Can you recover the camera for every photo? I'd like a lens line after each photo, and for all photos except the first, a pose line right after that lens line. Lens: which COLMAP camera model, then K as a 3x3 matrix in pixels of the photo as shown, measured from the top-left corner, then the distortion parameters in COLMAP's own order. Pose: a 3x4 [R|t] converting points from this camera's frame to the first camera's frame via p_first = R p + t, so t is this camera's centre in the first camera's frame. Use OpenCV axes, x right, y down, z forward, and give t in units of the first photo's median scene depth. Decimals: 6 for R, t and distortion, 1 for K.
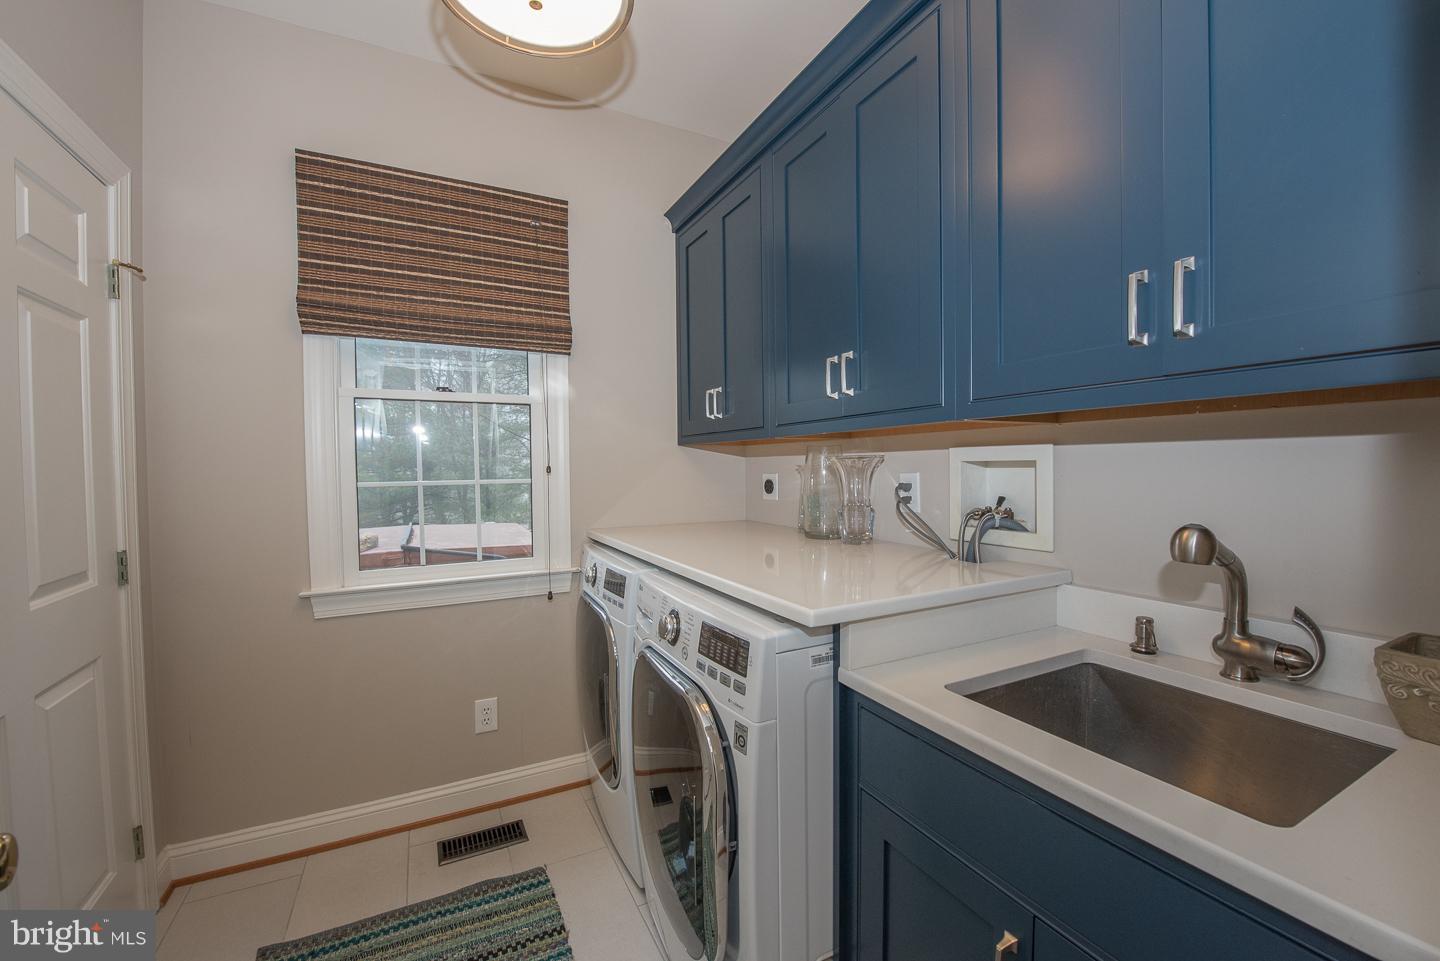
lens RADIAL K [[570.1, 0, 718.0], [0, 570.1, 482.6], [0, 0, 1]] dist [-0.024478, -0.000519]
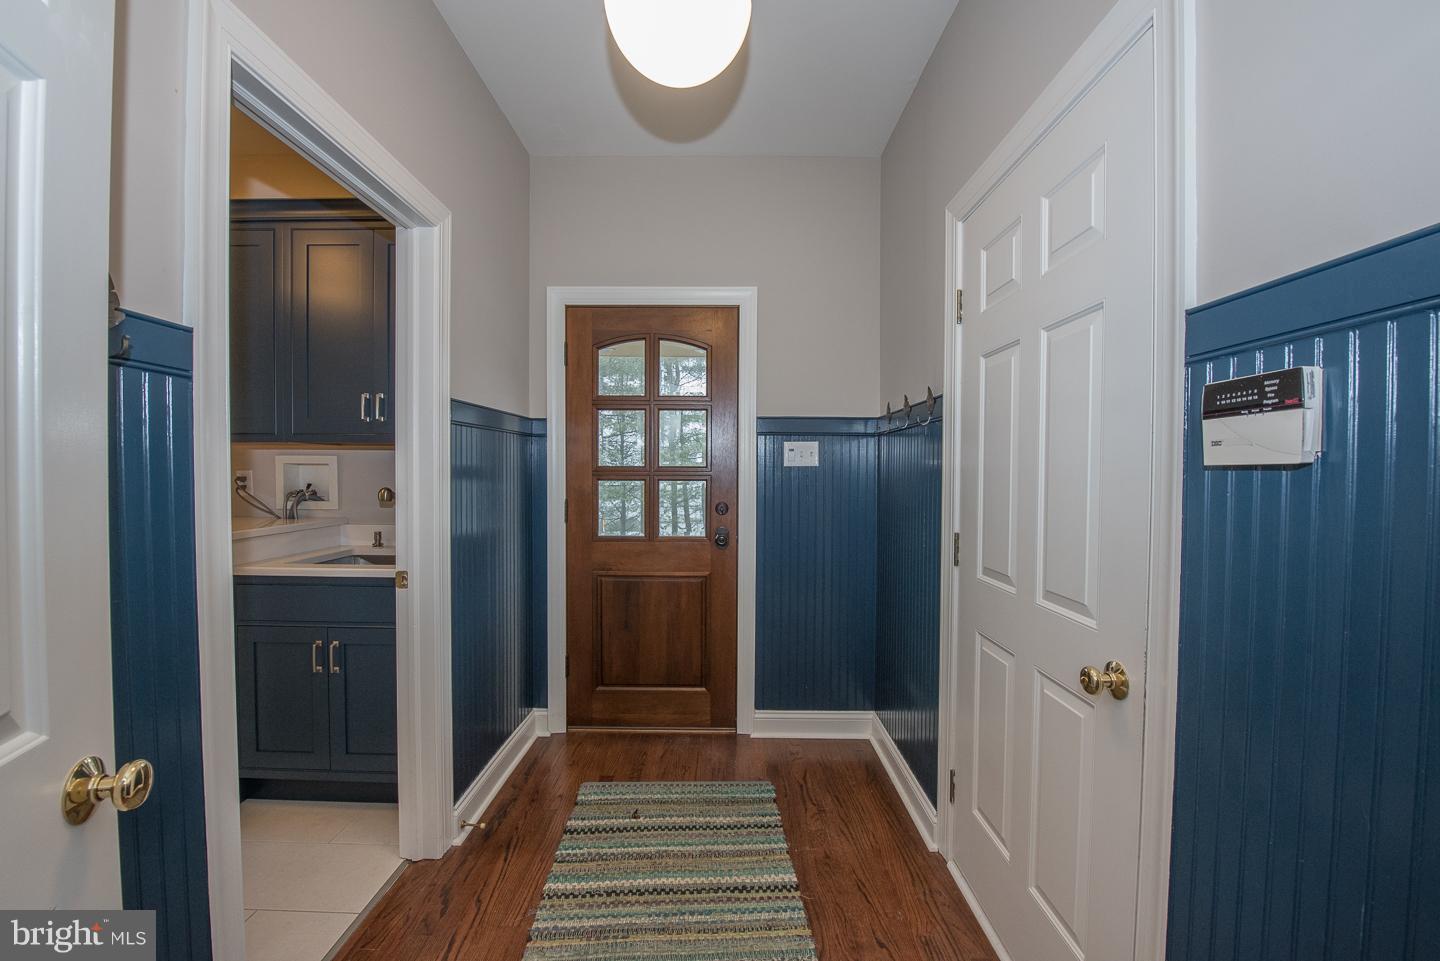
lens RADIAL K [[570.1, 0, 719.7], [0, 570.1, 476.9], [0, 0, 1]] dist [-0.024478, -0.000519]
pose [[0.456997, -0.001761, 0.889467, -0.500472], [0.015619, 0.999860, -0.006045, 0.036313], [-0.889331, 0.016655, 0.456960, -0.990281]]
